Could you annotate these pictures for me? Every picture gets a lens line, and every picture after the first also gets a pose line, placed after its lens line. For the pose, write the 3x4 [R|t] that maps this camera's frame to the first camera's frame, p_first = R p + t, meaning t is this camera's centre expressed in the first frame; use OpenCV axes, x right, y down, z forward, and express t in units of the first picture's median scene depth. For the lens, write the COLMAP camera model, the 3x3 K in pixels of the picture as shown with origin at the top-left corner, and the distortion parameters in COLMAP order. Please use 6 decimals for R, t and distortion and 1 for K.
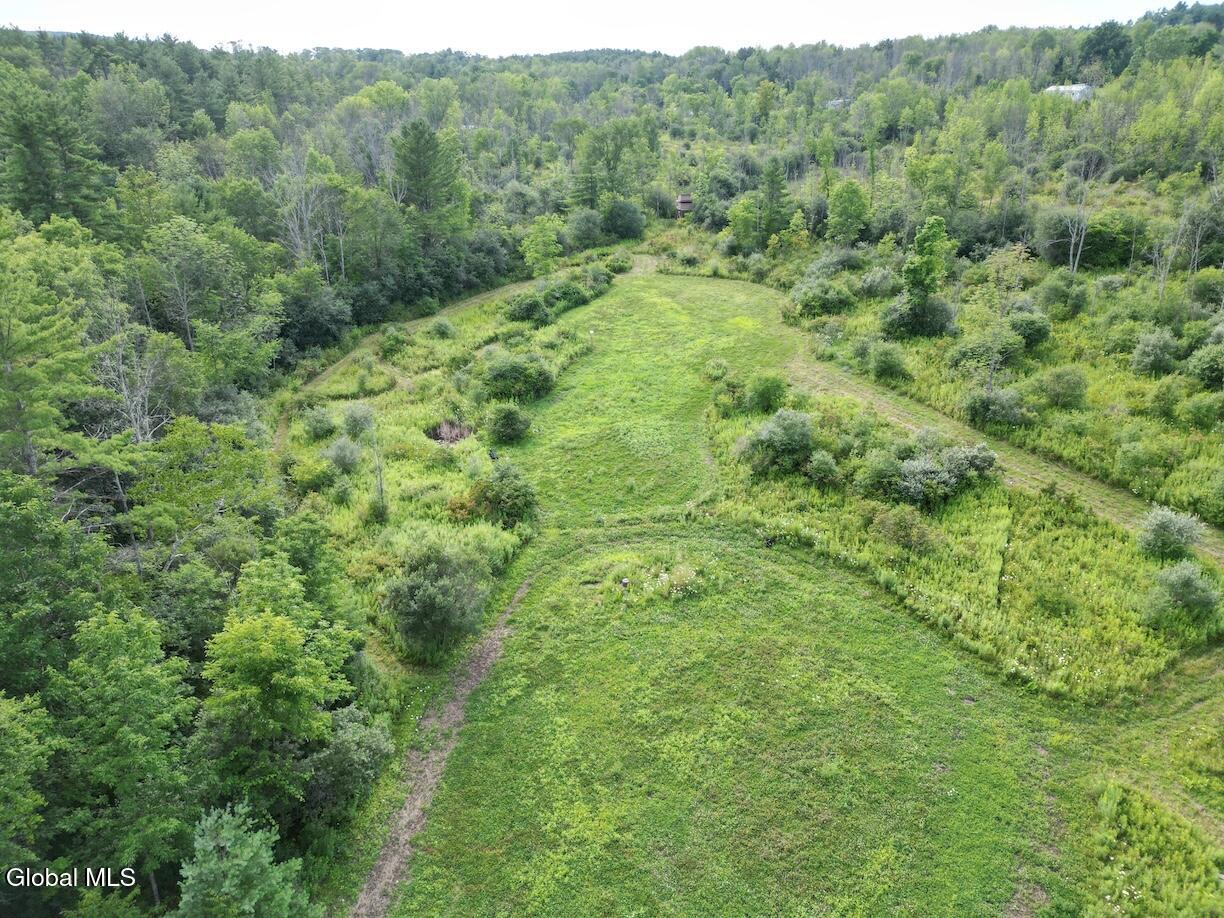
lens RADIAL K [[847.3, 0, 605.7], [0, 847.3, 455.3], [0, 0, 1]] dist [0.078953, -0.076511]
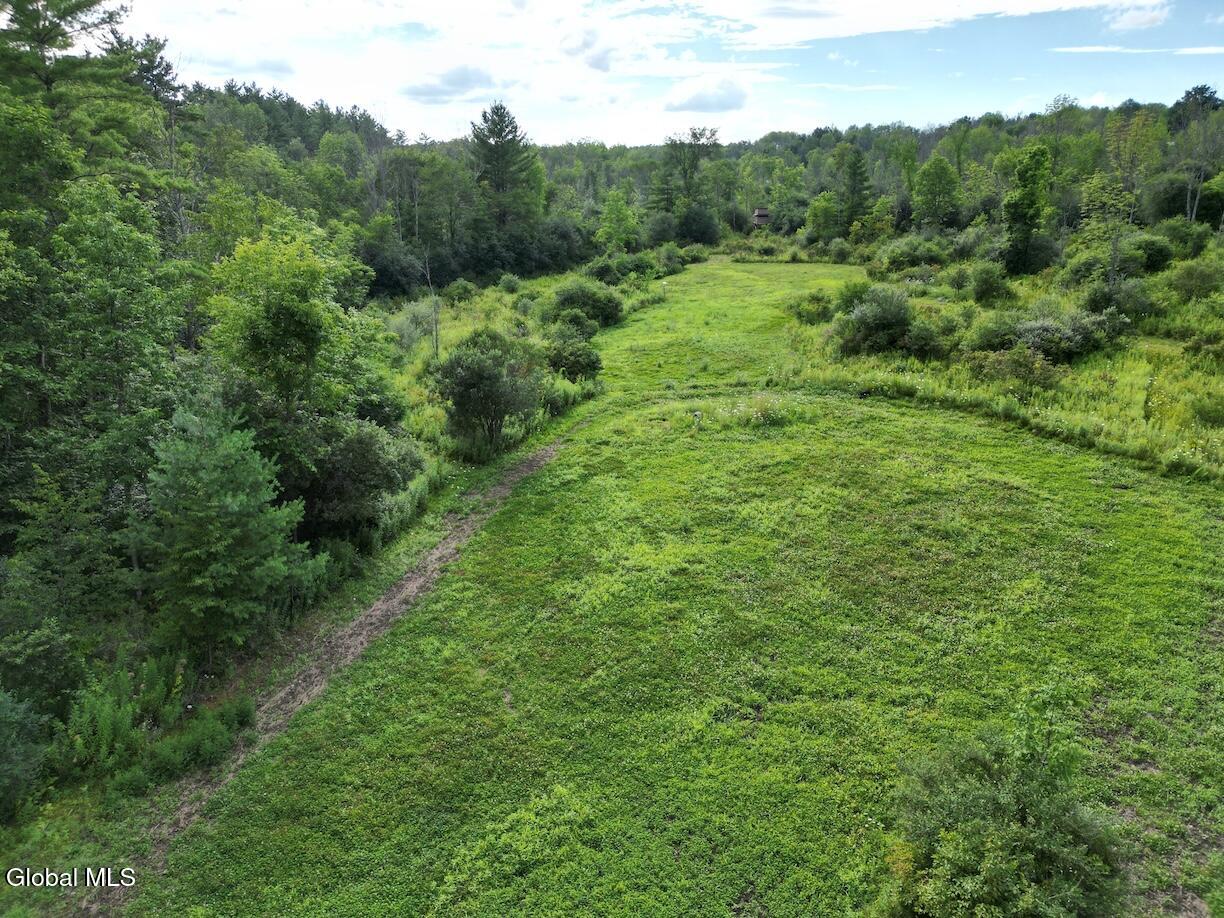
lens RADIAL K [[847.3, 0, 605.7], [0, 847.3, 455.3], [0, 0, 1]] dist [0.078953, -0.076511]
pose [[0.996360, 0.020632, -0.082706, 0.001060], [-0.029778, 0.993382, -0.110927, 0.259875], [0.079870, 0.112986, 0.990381, 0.105374]]
